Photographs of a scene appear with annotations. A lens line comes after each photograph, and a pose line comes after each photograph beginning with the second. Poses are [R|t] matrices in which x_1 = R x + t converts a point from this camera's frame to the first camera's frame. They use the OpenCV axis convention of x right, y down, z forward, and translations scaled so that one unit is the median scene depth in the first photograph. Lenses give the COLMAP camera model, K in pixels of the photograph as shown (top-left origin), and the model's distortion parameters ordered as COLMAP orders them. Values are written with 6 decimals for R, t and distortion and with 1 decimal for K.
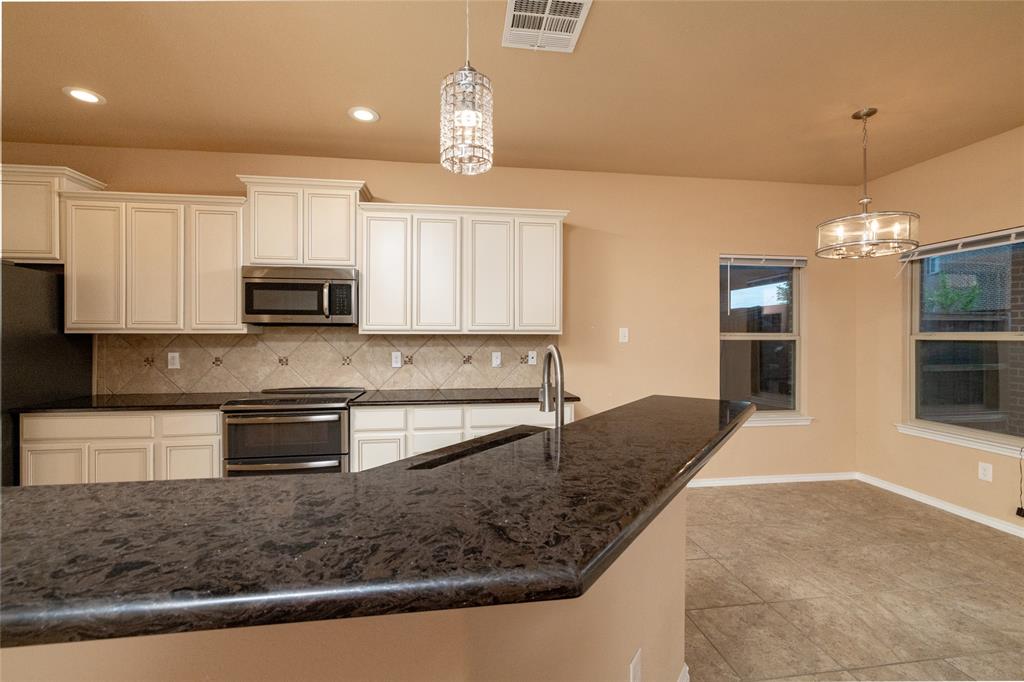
lens RADIAL K [[438.2, 0, 507.8], [0, 438.2, 337.0], [0, 0, 1]] dist [-0.004193, 0.000140]
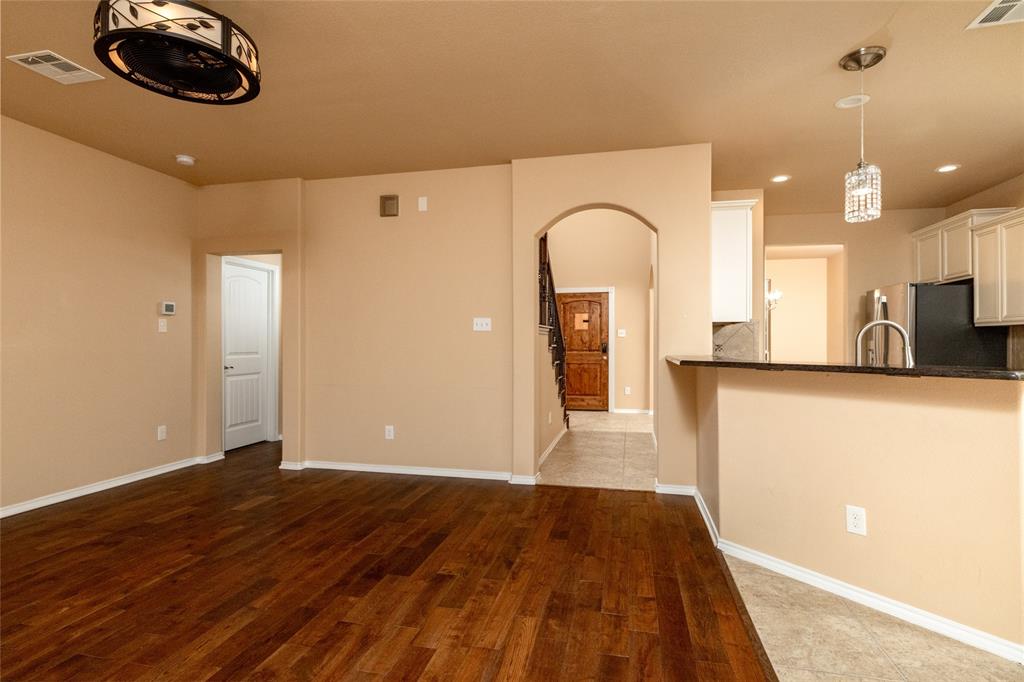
lens RADIAL K [[517.8, 0, 512.0], [0, 517.8, 341.0], [0, 0, 1]] dist [-0.001152, -0.000492]
pose [[-0.360587, -0.004016, -0.932717, 1.011864], [-0.001589, 0.999992, -0.003691, 0.043204], [0.932724, 0.000151, -0.360590, 0.193206]]
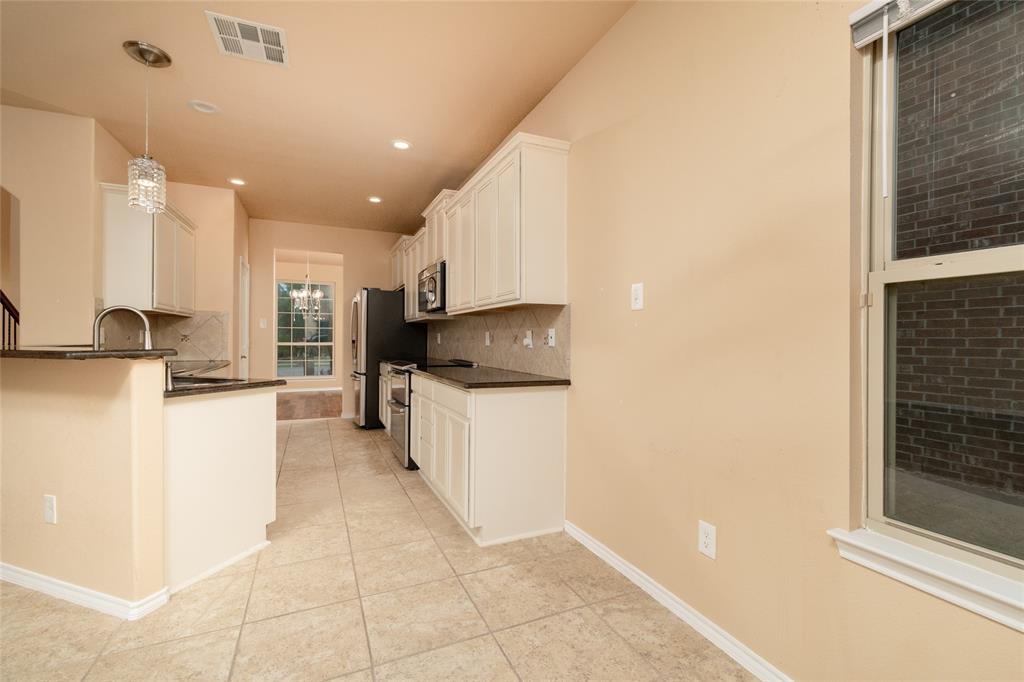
lens RADIAL K [[442.2, 0, 508.7], [0, 442.2, 338.8], [0, 0, 1]] dist [-0.012656, -0.000131]
pose [[0.277197, -0.000632, -0.960813, 0.892249], [-0.002270, 0.999997, -0.001313, 0.059371], [0.960811, 0.002545, 0.277194, 0.837124]]
